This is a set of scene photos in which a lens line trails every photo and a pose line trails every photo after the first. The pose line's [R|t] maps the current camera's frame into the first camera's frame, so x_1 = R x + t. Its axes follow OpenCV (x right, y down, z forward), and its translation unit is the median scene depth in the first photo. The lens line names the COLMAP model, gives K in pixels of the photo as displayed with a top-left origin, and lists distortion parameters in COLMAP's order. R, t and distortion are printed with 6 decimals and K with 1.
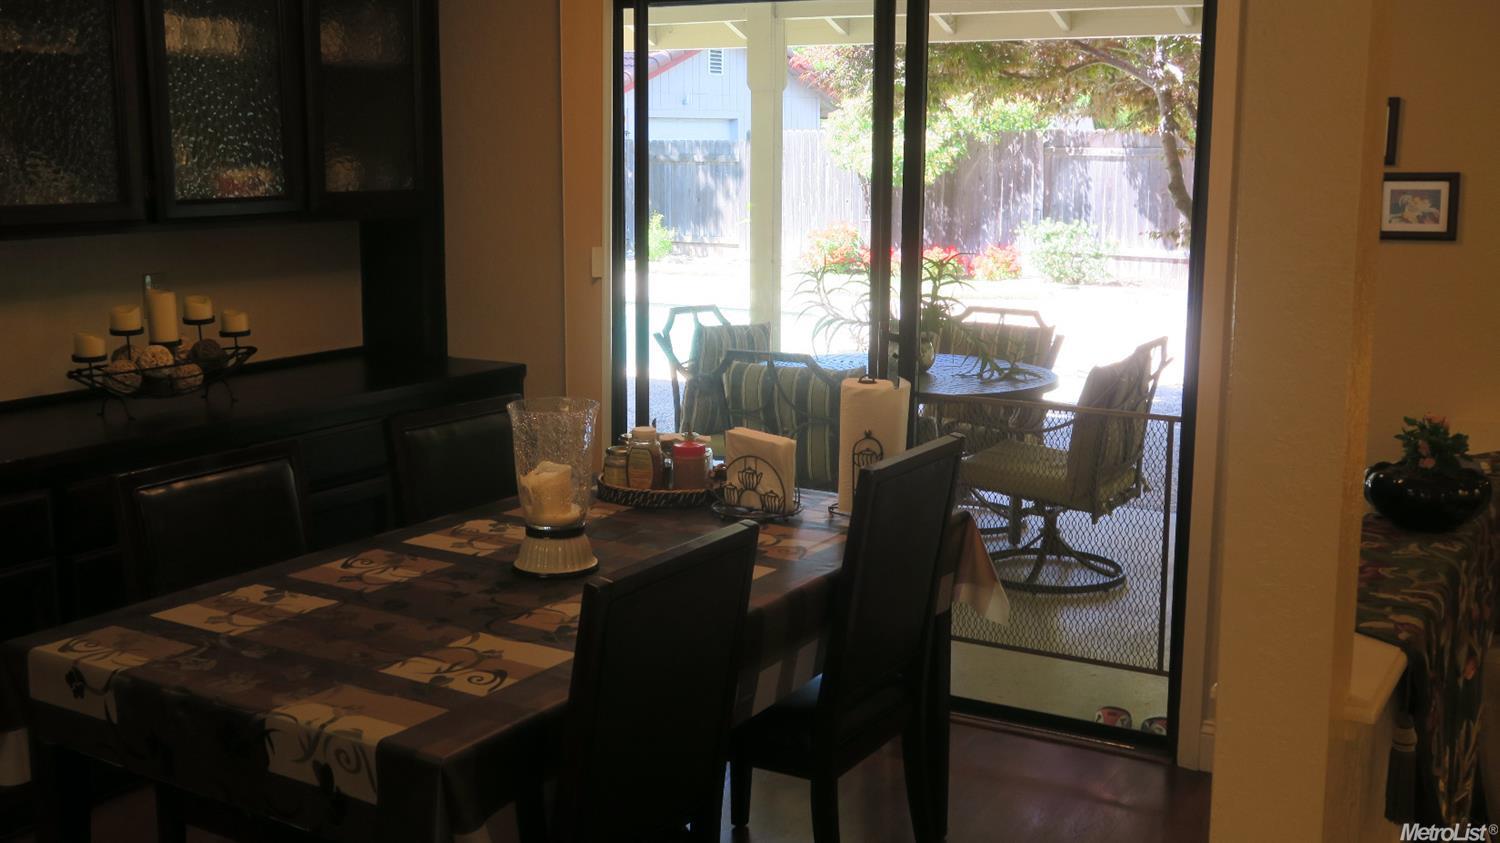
lens RADIAL K [[1608.9, 0, 758.6], [0, 1608.9, 426.4], [0, 0, 1]] dist [0.004019, 0.000000]
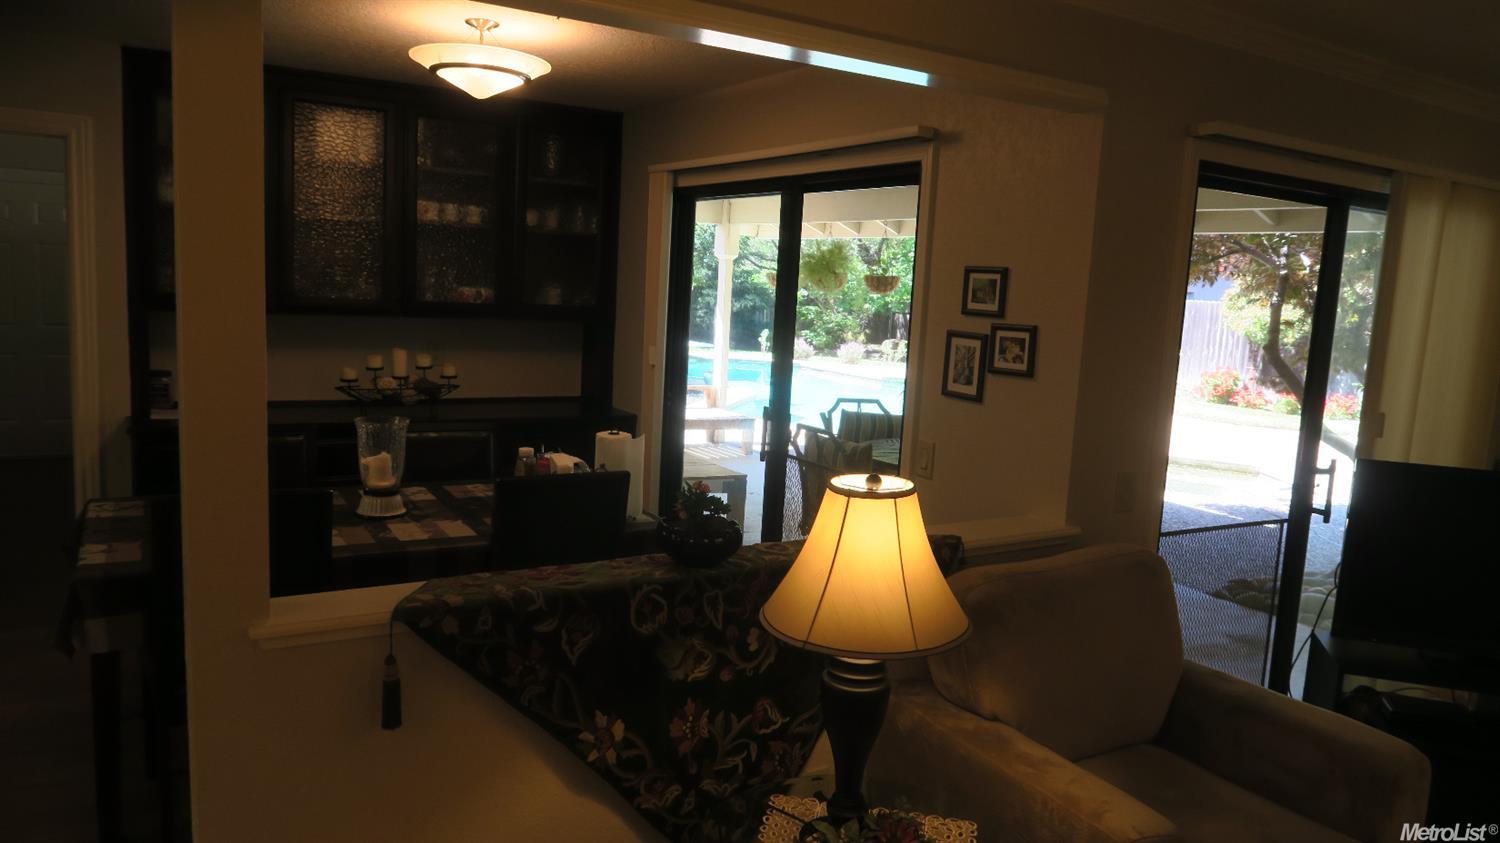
lens RADIAL K [[1036.6, 0, 747.6], [0, 1036.6, 417.9], [0, 0, 1]] dist [-0.024812, 0.008101]
pose [[0.880007, 0.104666, -0.463285, 0.525382], [-0.132038, 0.990878, -0.026943, -0.026248], [0.456239, 0.084882, 0.885800, 0.136475]]
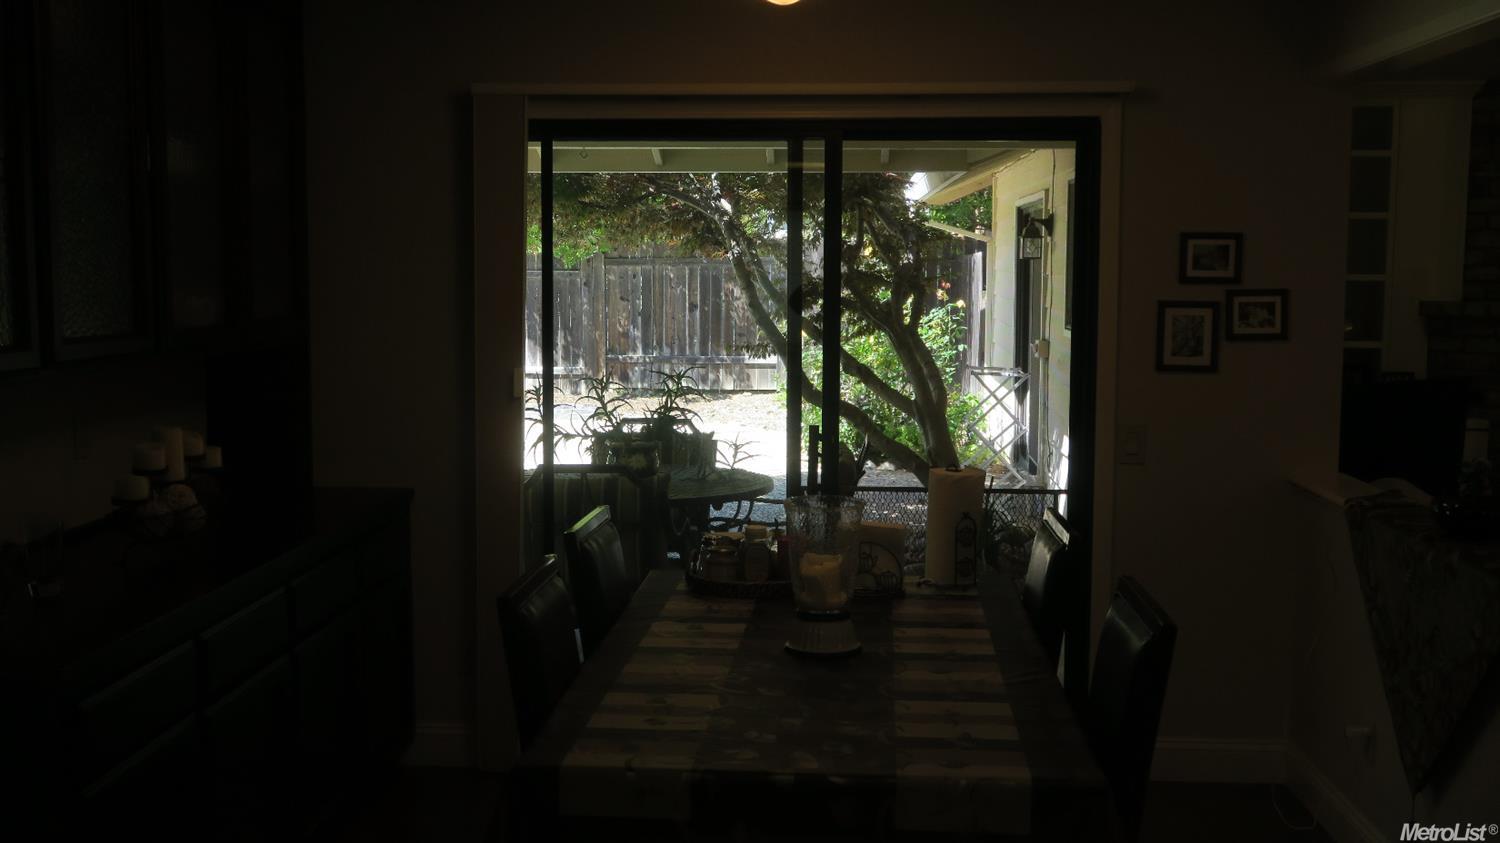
lens RADIAL K [[1608.9, 0, 745.2], [0, 1608.9, 421.5], [0, 0, 1]] dist [0.004019, 0.000000]
pose [[0.894709, -0.046396, 0.444233, -0.474903], [0.080795, 0.994994, -0.058807, -0.005155], [-0.439281, 0.088507, 0.893979, 0.012446]]
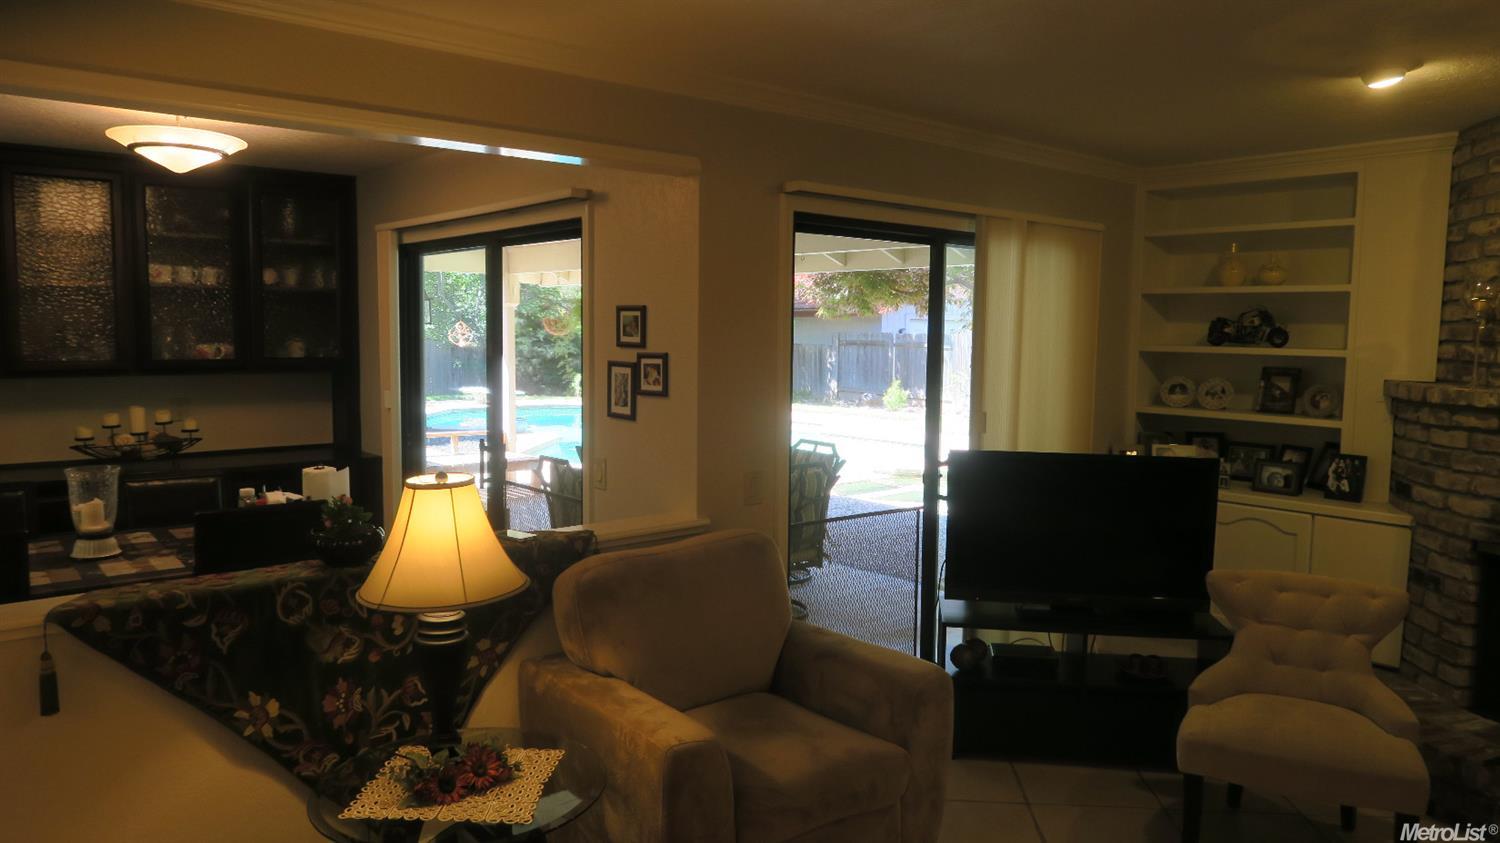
lens RADIAL K [[1036.6, 0, 745.8], [0, 1036.6, 417.9], [0, 0, 1]] dist [-0.024812, 0.008101]
pose [[0.944254, 0.033843, -0.327475, 0.702856], [-0.064487, 0.994446, -0.083175, -0.014977], [0.322841, 0.099657, 0.941192, 0.078209]]
